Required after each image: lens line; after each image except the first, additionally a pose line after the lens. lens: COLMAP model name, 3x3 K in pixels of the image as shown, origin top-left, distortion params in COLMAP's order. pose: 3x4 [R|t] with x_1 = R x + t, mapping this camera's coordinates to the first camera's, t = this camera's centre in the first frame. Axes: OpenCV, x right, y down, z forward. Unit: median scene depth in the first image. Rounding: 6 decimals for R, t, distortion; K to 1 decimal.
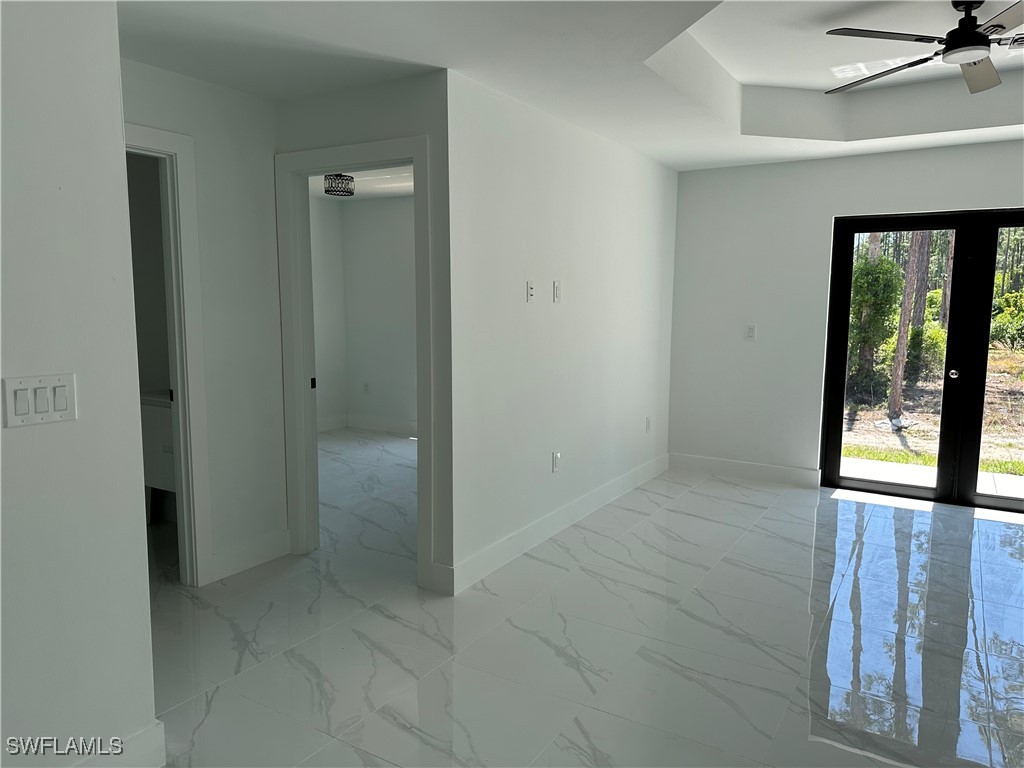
lens RADIAL K [[698.3, 0, 491.3], [0, 698.3, 382.7], [0, 0, 1]] dist [0.072058, -0.127299]
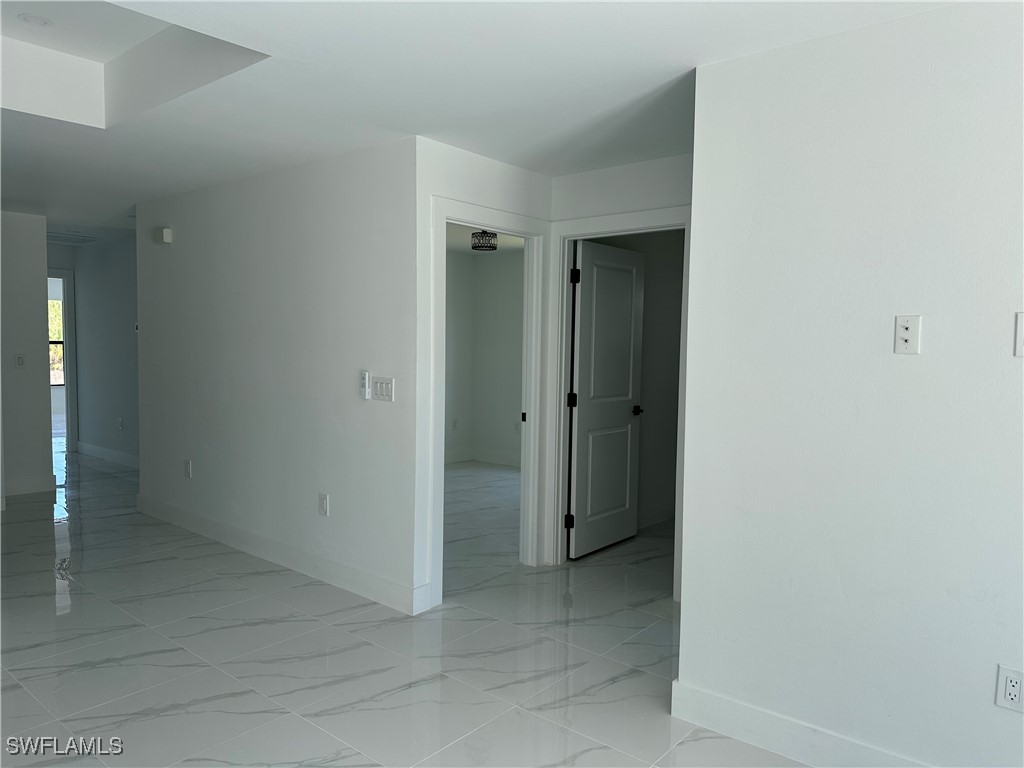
lens RADIAL K [[704.8, 0, 530.1], [0, 704.8, 379.6], [0, 0, 1]] dist [0.099827, -0.175030]
pose [[-0.103747, 0.045756, -0.993551, 0.570397], [-0.133822, 0.989216, 0.059530, -0.075839], [0.985560, 0.139135, -0.096505, 0.657762]]
